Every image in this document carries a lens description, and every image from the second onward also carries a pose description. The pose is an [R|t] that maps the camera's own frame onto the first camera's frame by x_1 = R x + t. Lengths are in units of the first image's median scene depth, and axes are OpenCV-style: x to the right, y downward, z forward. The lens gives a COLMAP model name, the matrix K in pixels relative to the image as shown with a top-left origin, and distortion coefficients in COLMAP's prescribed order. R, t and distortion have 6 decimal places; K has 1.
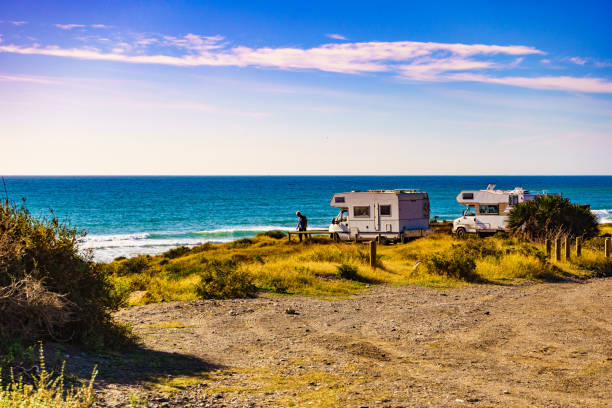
lens RADIAL K [[2546.4, 0, 305.8], [0, 2546.4, 214.7], [0, 0, 1]] dist [0.694573, 3.007599]
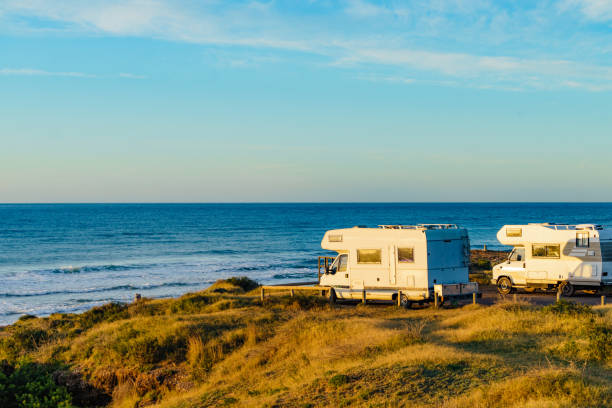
lens RADIAL K [[1721.2, 0, 332.9], [0, 1721.2, 204.2], [0, 0, 1]] dist [0.304438, 0.108994]
pose [[0.998940, -0.001062, 0.046008, -0.008919], [0.001726, 0.999895, -0.014403, -0.008549], [-0.045988, 0.014467, 0.998837, 0.537684]]
